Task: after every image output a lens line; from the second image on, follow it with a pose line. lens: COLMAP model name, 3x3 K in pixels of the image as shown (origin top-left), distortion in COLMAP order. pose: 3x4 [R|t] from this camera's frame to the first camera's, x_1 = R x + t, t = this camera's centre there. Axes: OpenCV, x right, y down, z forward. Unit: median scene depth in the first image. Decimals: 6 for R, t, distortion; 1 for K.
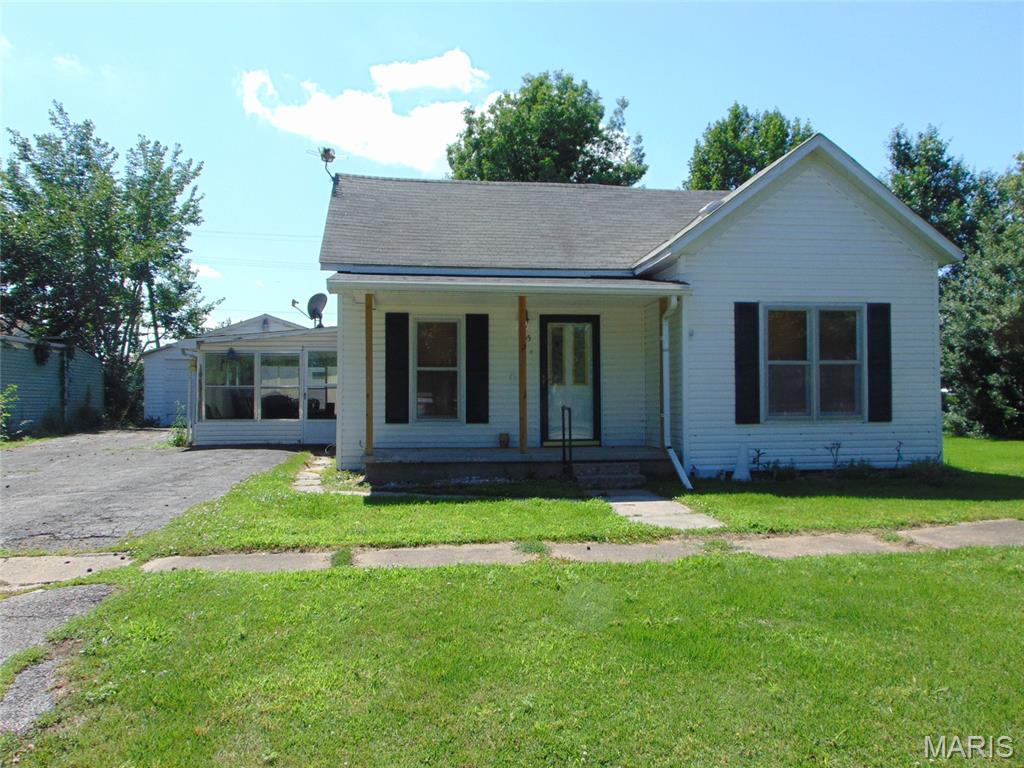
lens RADIAL K [[822.0, 0, 514.5], [0, 822.0, 385.3], [0, 0, 1]] dist [-0.035921, 0.011820]
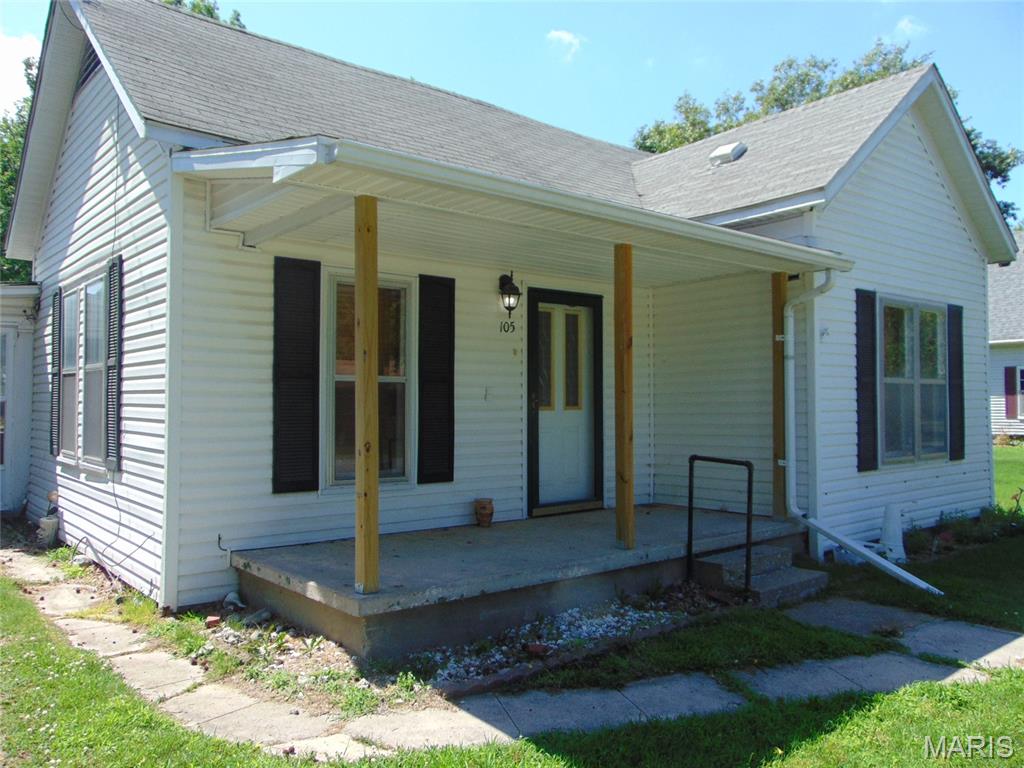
lens RADIAL K [[822.0, 0, 509.8], [0, 822.0, 383.3], [0, 0, 1]] dist [-0.035921, 0.011820]
pose [[0.848268, 0.014627, 0.529364, -0.284836], [-0.011731, 0.999892, -0.008831, -0.013651], [-0.529436, 0.001281, 0.848349, 0.527918]]
